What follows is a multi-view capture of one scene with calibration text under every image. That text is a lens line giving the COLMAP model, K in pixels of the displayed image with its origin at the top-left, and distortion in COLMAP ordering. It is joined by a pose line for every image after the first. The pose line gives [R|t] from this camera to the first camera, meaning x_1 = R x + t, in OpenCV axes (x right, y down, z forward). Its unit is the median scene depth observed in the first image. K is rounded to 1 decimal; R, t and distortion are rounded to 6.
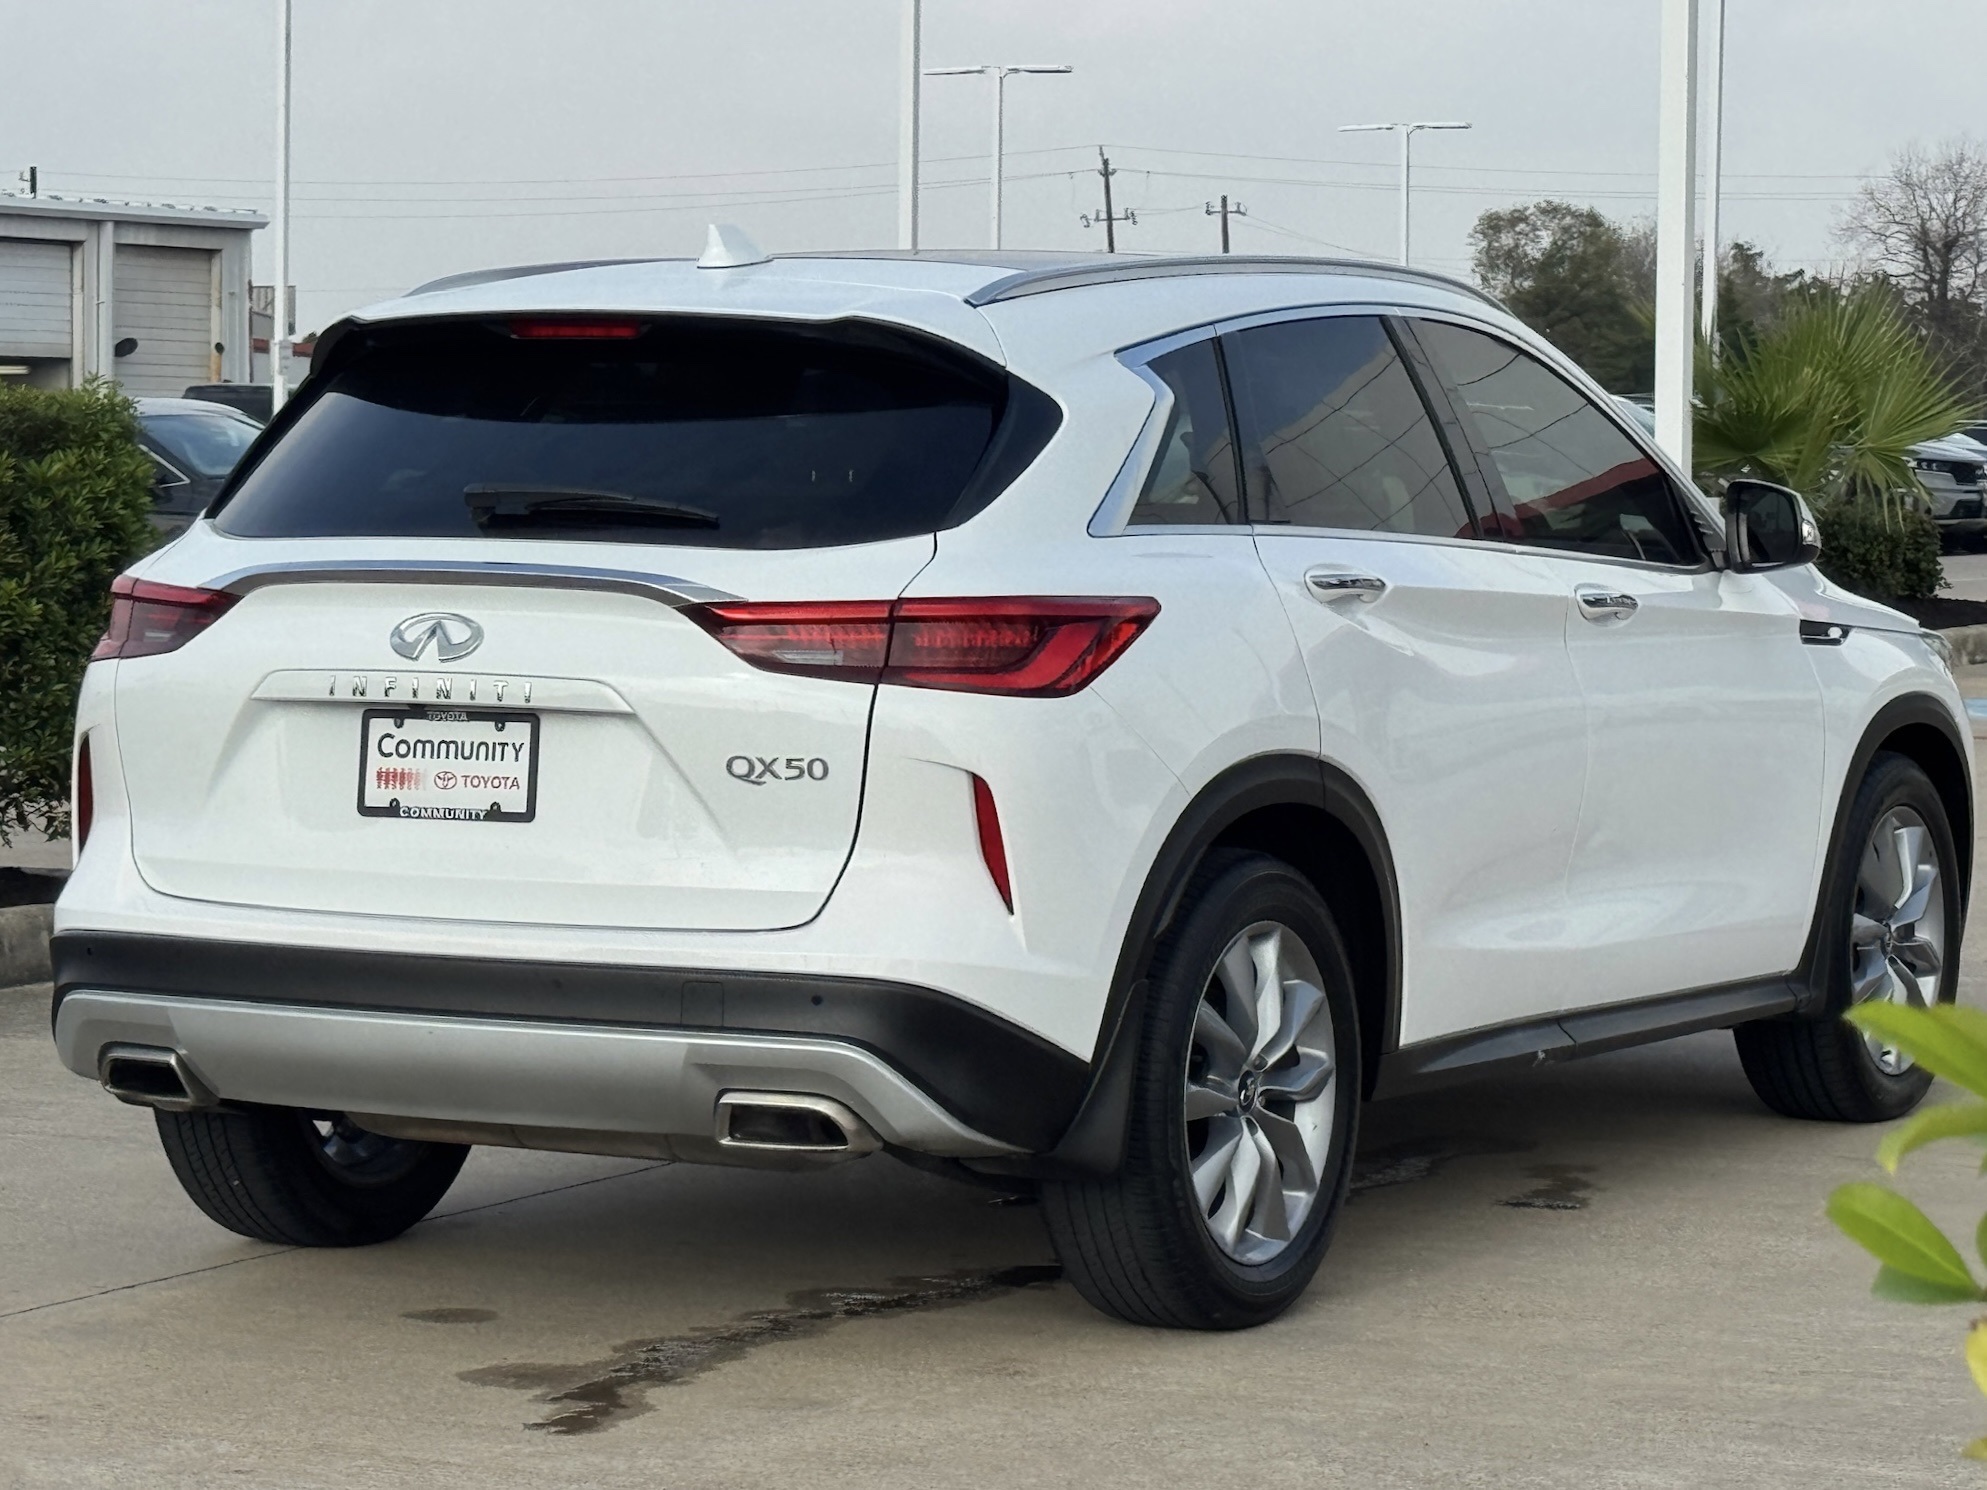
lens RADIAL K [[4460.3, 0, 993.5], [0, 4460.3, 745.0], [0, 0, 1]] dist [-0.030672, -0.594367]
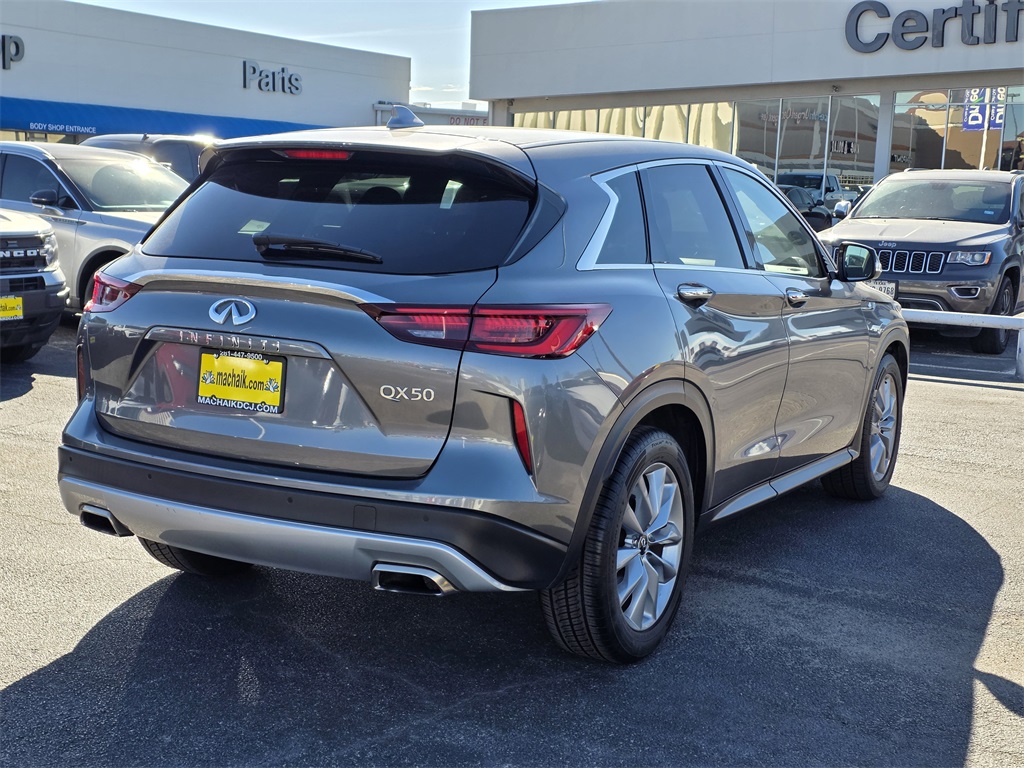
lens RADIAL K [[1360.7, 0, 514.1], [0, 1360.7, 424.3], [0, 0, 1]] dist [0.184829, -0.020092]
pose [[0.999478, 0.031687, -0.006276, -0.000259], [-0.031046, 0.995961, 0.084252, -0.029815], [0.008920, -0.084013, 0.996425, 0.408082]]
